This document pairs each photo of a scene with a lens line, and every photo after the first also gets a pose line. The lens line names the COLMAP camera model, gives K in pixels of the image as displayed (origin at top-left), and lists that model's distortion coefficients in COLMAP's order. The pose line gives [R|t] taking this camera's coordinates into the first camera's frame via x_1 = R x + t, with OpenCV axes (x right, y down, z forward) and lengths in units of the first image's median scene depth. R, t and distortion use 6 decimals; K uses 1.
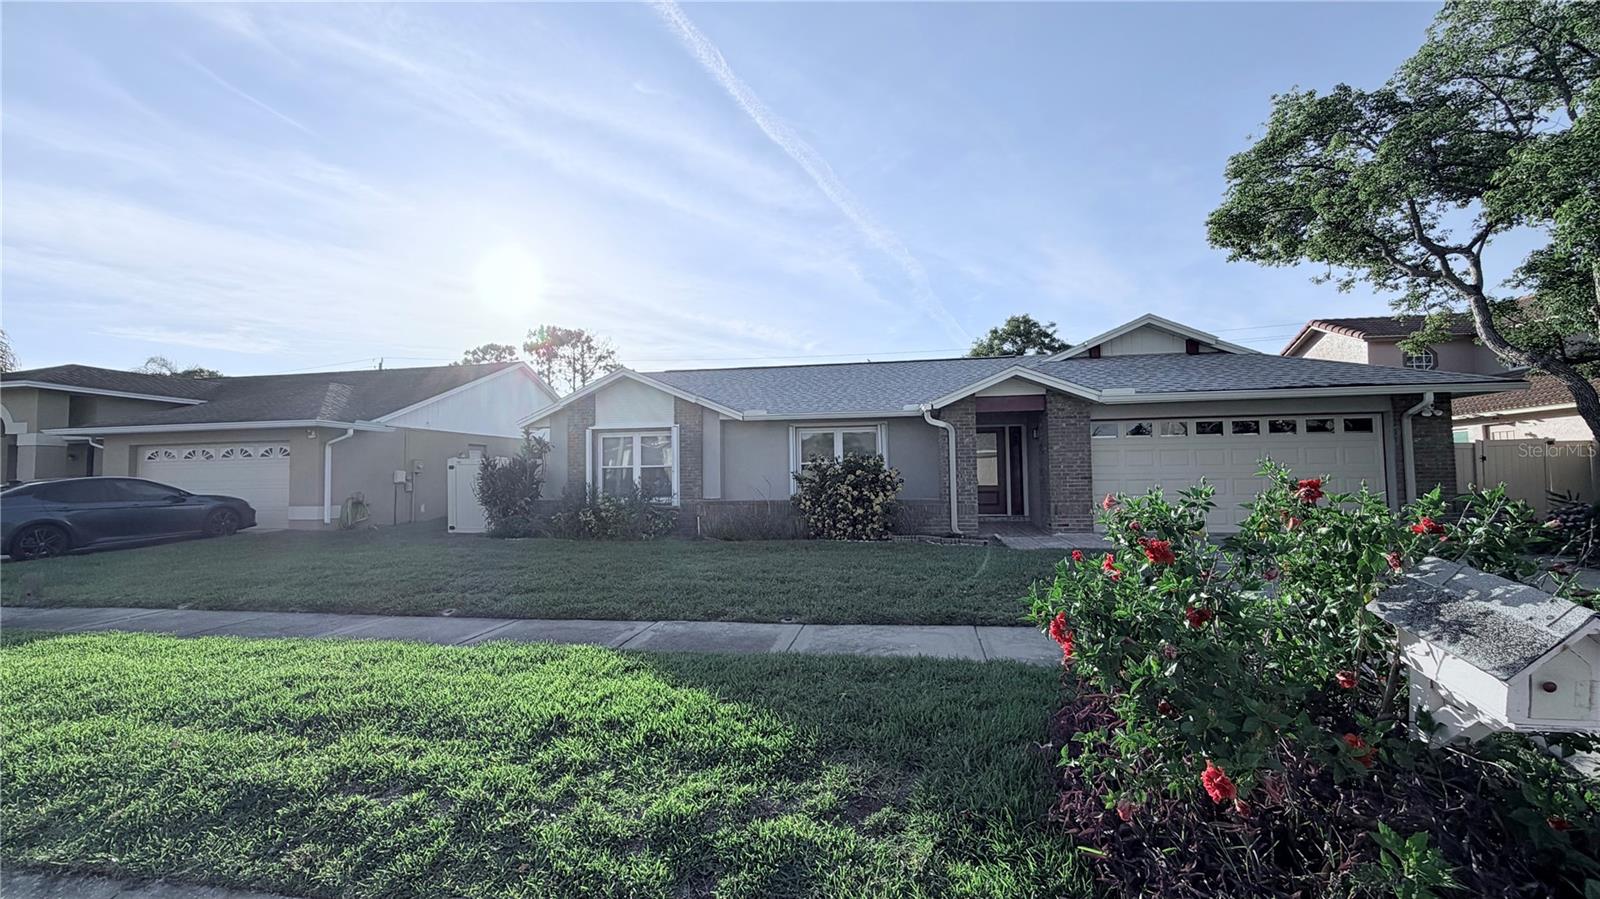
lens RADIAL K [[645.2, 0, 789.8], [0, 645.2, 430.1], [0, 0, 1]] dist [-0.003386, 0.001414]
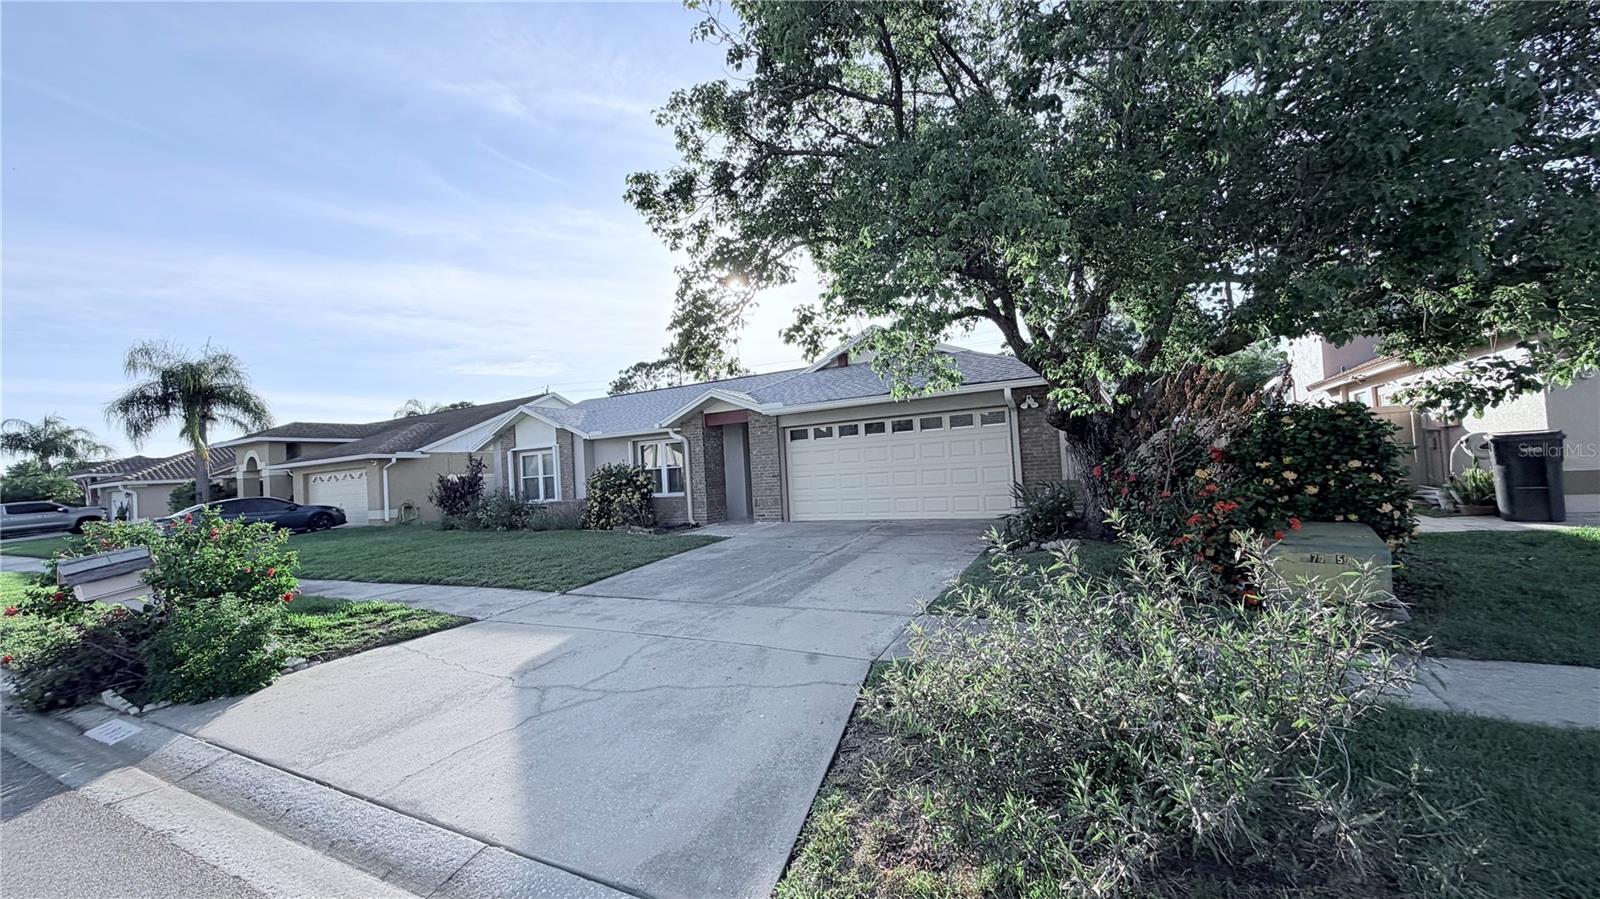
lens RADIAL K [[645.2, 0, 809.7], [0, 645.2, 447.2], [0, 0, 1]] dist [-0.003386, 0.001414]
pose [[0.944414, -0.054385, -0.324229, 0.781149], [0.072058, 0.996484, 0.042746, -0.023476], [0.320764, -0.063734, 0.945012, -0.109640]]
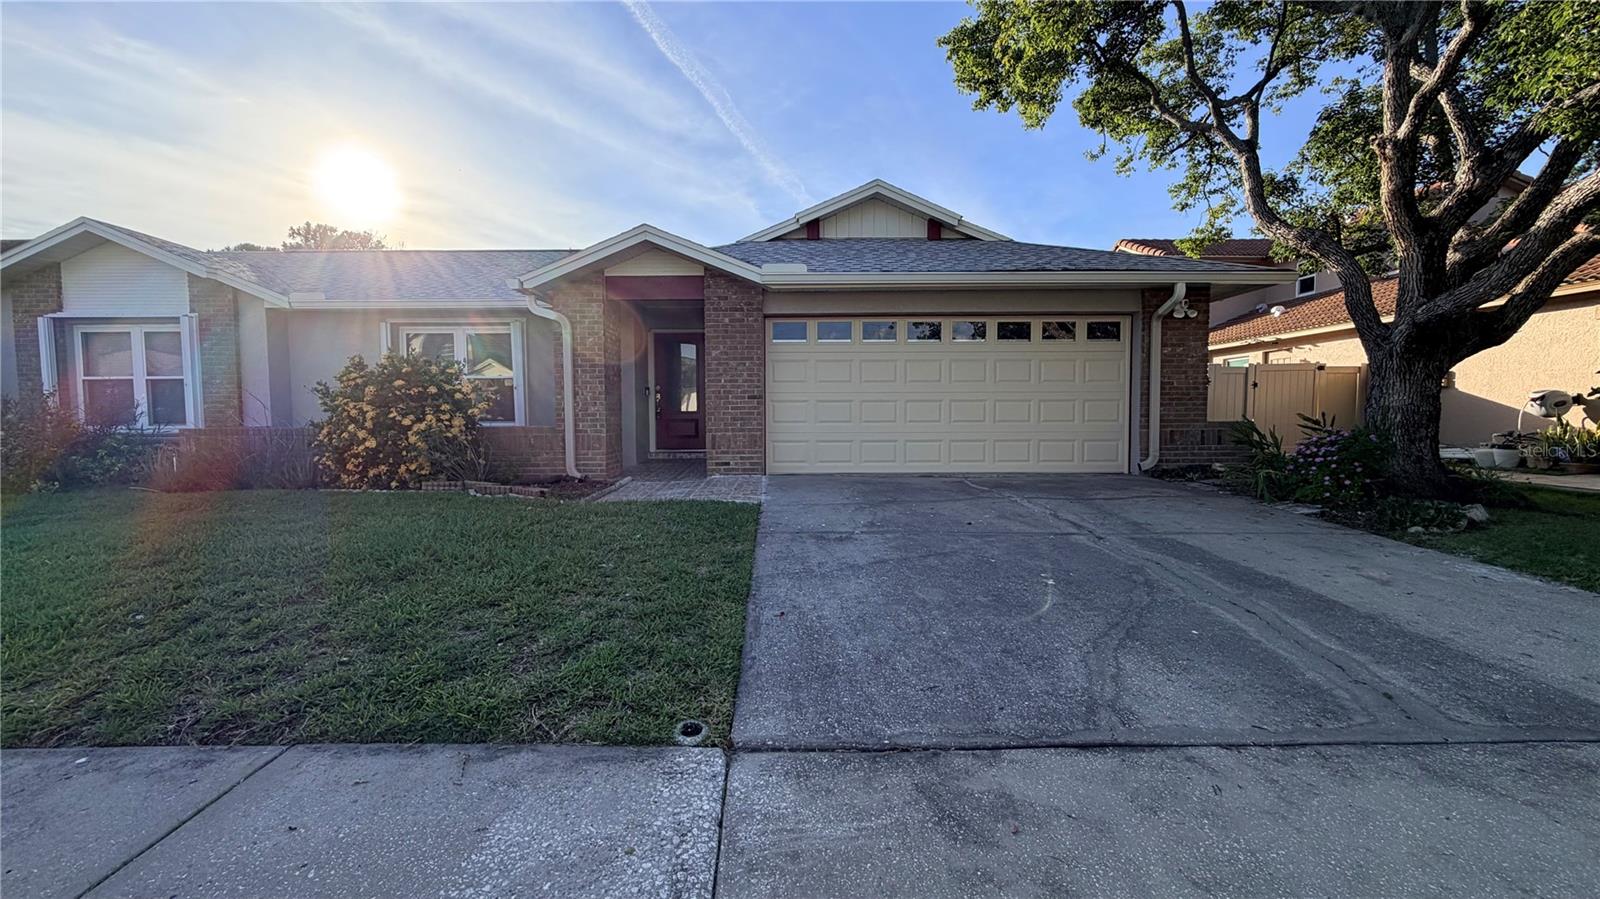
lens RADIAL K [[645.2, 0, 795.4], [0, 645.2, 431.3], [0, 0, 1]] dist [-0.003386, 0.001414]
pose [[0.985259, 0.004042, 0.171023, 0.322973], [-0.020179, 0.995487, 0.092723, 0.037915], [-0.169876, -0.094807, 0.980894, 0.250953]]
